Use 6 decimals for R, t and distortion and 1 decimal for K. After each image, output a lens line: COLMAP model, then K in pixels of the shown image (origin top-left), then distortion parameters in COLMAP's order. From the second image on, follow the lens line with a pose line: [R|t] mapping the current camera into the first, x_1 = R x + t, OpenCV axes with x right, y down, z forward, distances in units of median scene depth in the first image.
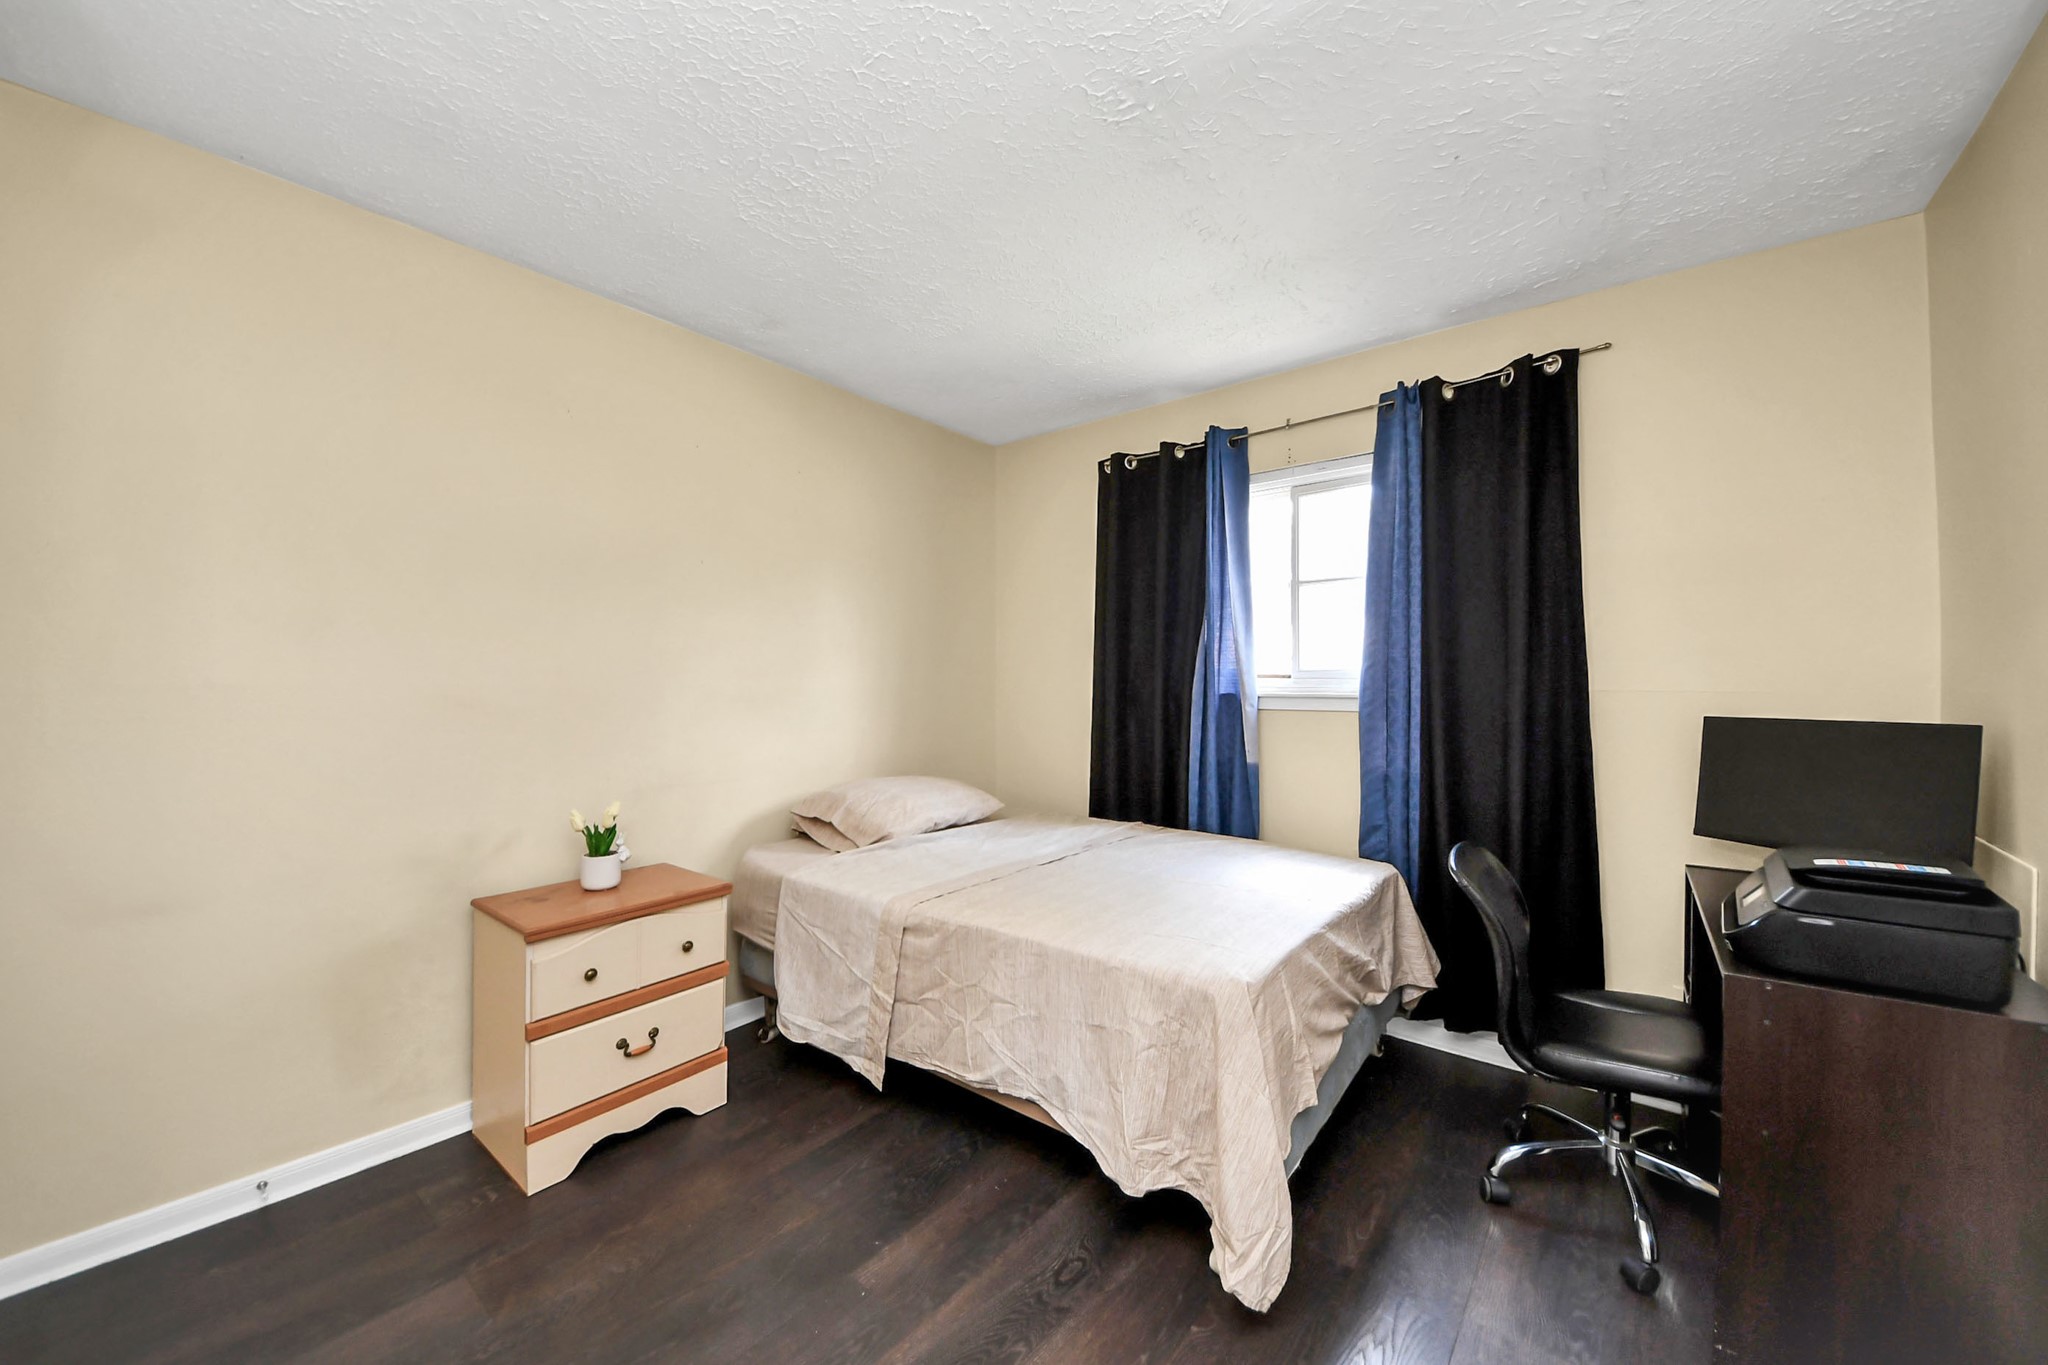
lens RADIAL K [[725.5, 0, 1016.8], [0, 725.5, 671.5], [0, 0, 1]] dist [-0.001060, 0.000077]
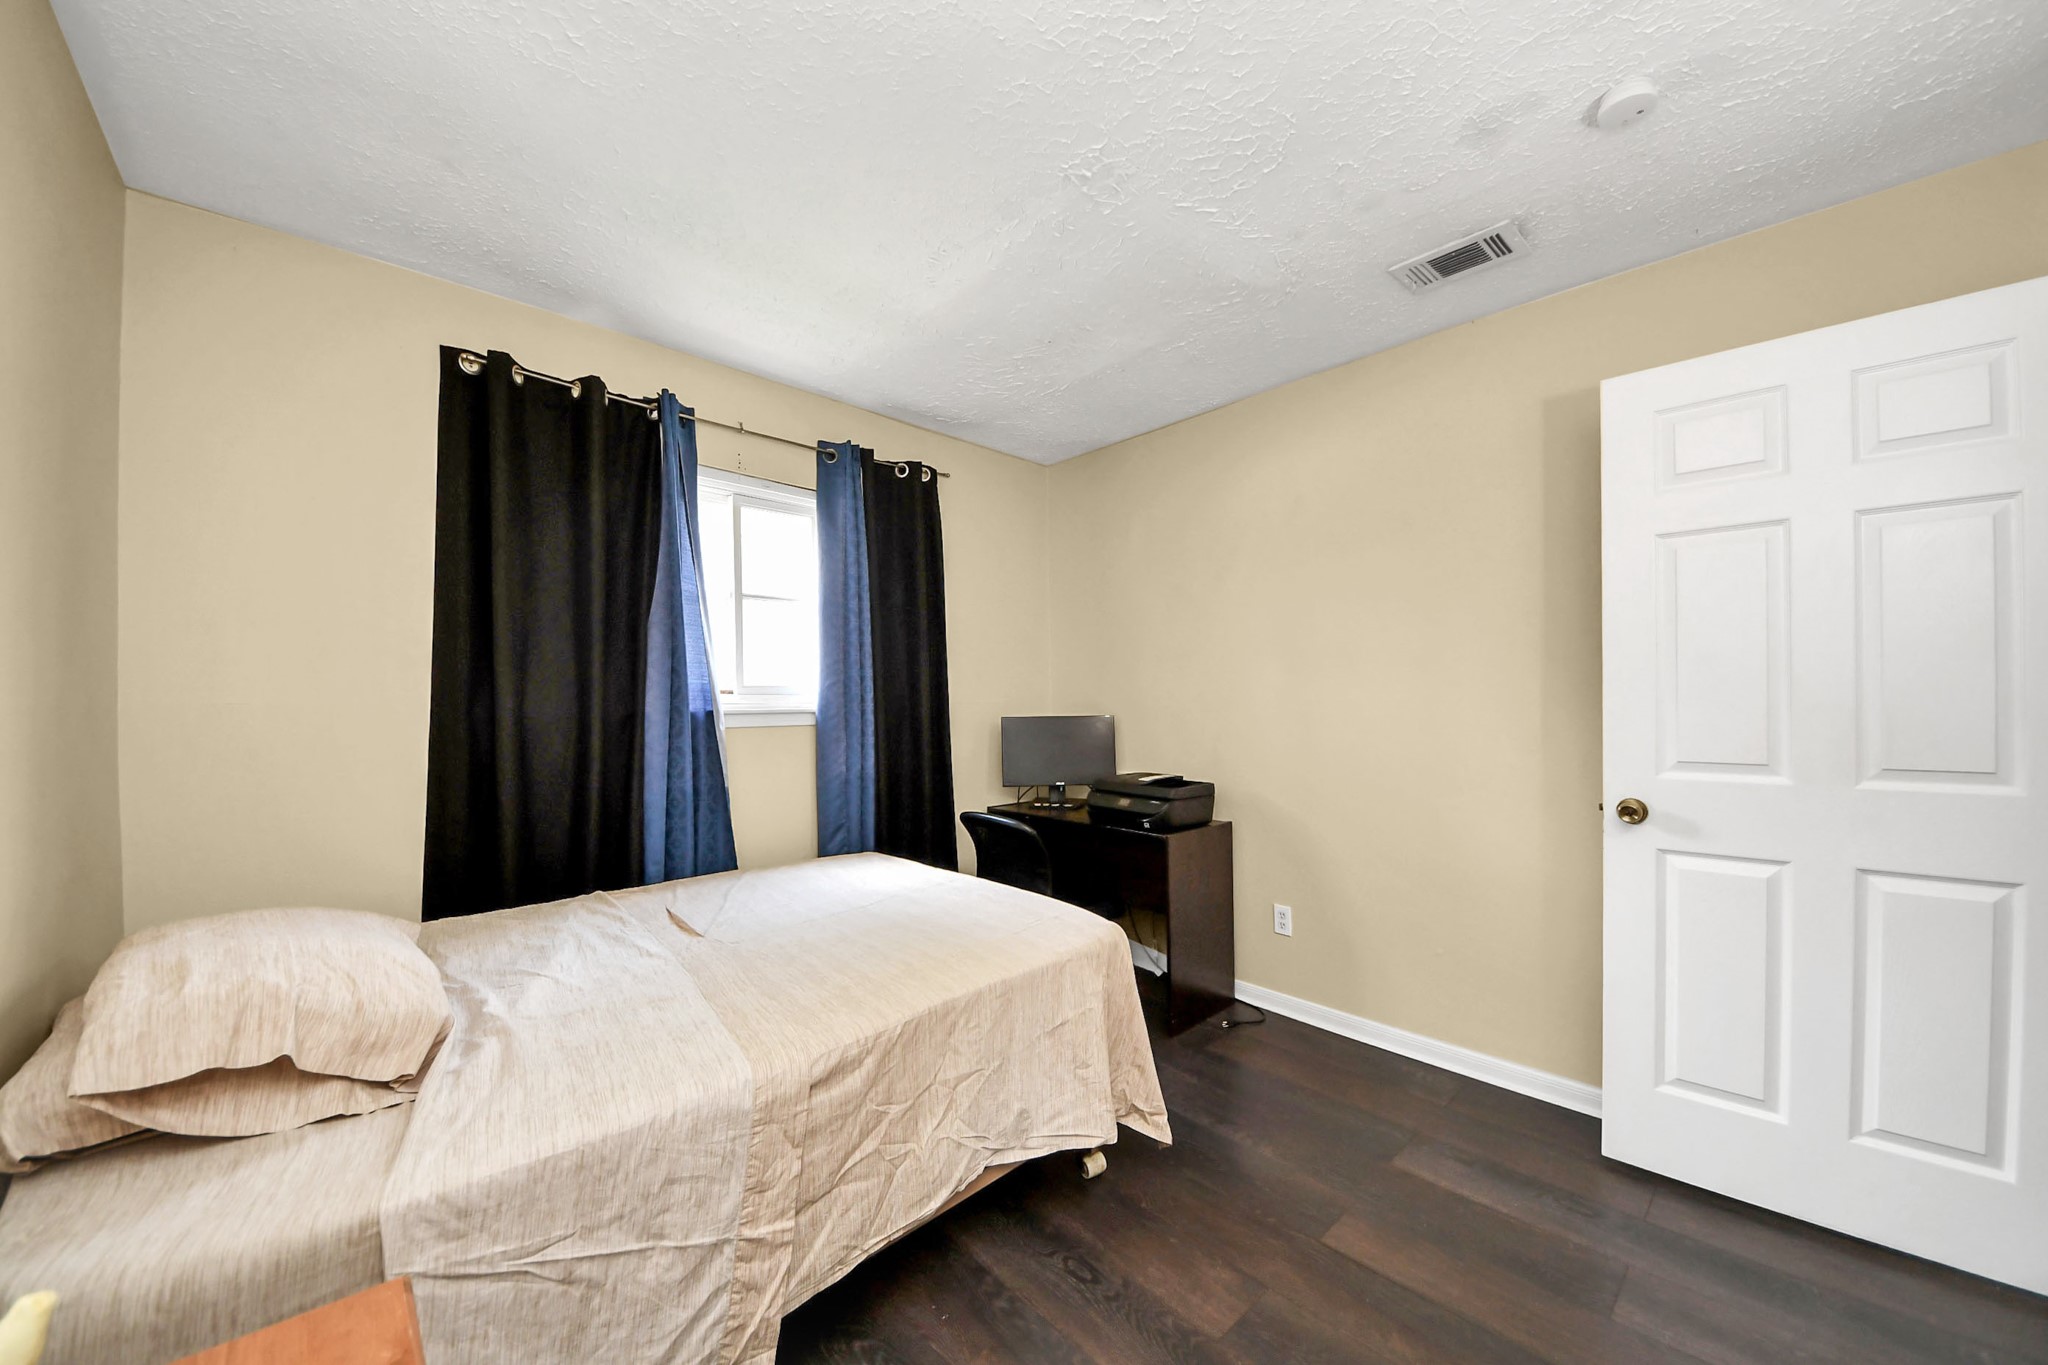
lens RADIAL K [[723.9, 0, 1005.4], [0, 723.9, 688.1], [0, 0, 1]] dist [0.034639, -0.024502]
pose [[0.163182, 0.013867, 0.986498, -0.693605], [-0.017908, 0.999778, -0.011091, 0.008416], [-0.986433, -0.015856, 0.163395, 0.666989]]
